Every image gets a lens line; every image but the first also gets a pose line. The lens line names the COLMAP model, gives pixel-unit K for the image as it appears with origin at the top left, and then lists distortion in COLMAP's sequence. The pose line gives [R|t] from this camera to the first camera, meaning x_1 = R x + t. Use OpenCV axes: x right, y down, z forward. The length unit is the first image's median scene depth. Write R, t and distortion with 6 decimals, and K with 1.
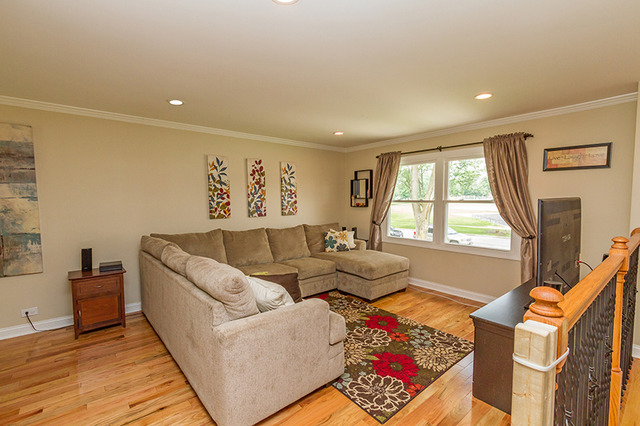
lens RADIAL K [[291.8, 0, 318.3], [0, 291.8, 218.6], [0, 0, 1]] dist [0.003129, 0.000521]
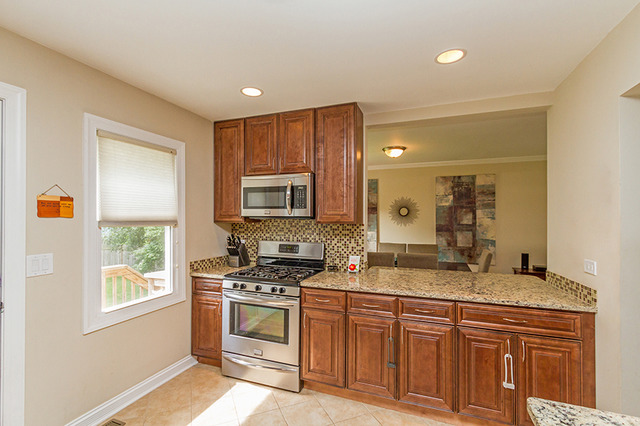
lens RADIAL K [[291.8, 0, 317.3], [0, 291.8, 217.2], [0, 0, 1]] dist [0.003129, 0.000521]
pose [[0.490739, 0.001252, -0.871306, -0.031845], [-0.062044, 0.997511, -0.033511, 0.026228], [0.869095, 0.070505, 0.489595, -0.424464]]
